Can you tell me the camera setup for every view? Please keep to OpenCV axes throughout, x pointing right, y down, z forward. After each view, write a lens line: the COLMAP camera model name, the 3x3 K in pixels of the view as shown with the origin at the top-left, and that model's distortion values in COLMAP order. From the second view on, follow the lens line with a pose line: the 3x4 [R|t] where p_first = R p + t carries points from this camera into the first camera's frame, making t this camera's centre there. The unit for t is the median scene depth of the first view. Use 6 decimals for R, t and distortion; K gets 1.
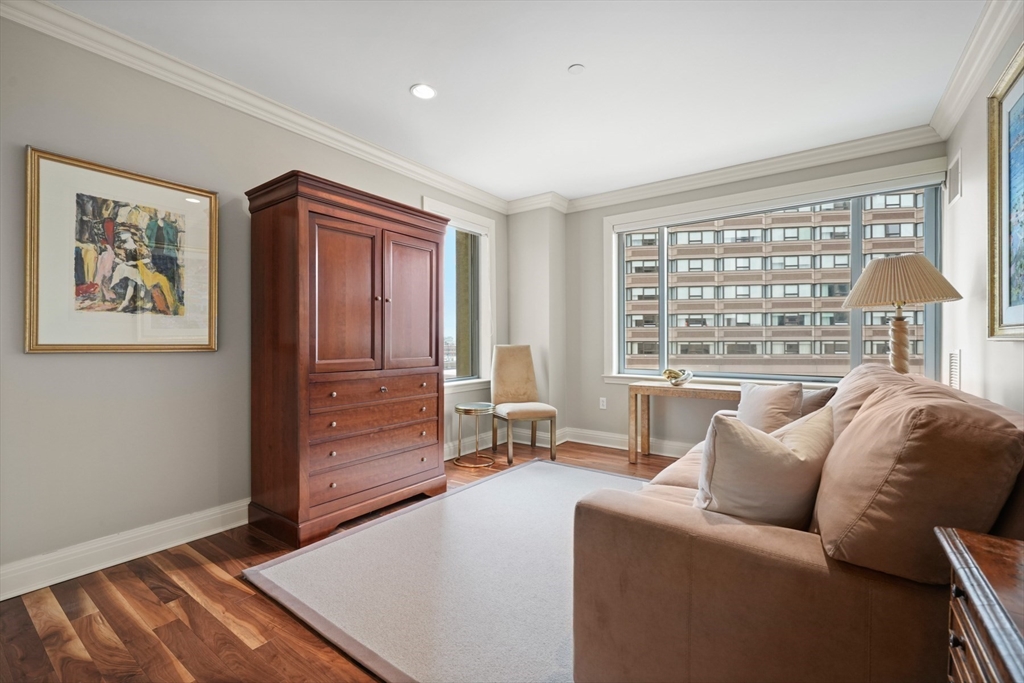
lens RADIAL K [[438.1, 0, 514.2], [0, 438.1, 340.4], [0, 0, 1]] dist [0.000040, 0.000023]
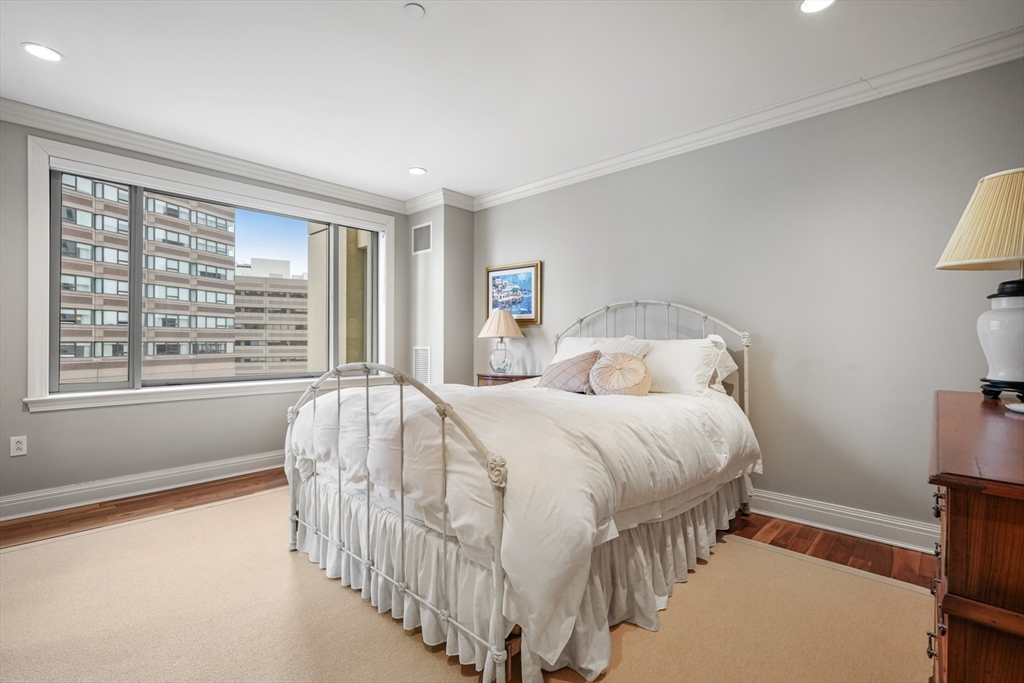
lens RADIAL K [[472.8, 0, 514.1], [0, 472.8, 340.9], [0, 0, 1]] dist [0.000802, 0.000048]
pose [[0.146517, 0.005130, 0.989195, -0.347702], [-0.003274, 0.999984, -0.004701, 0.001938], [-0.989203, -0.002550, 0.146532, 0.043129]]
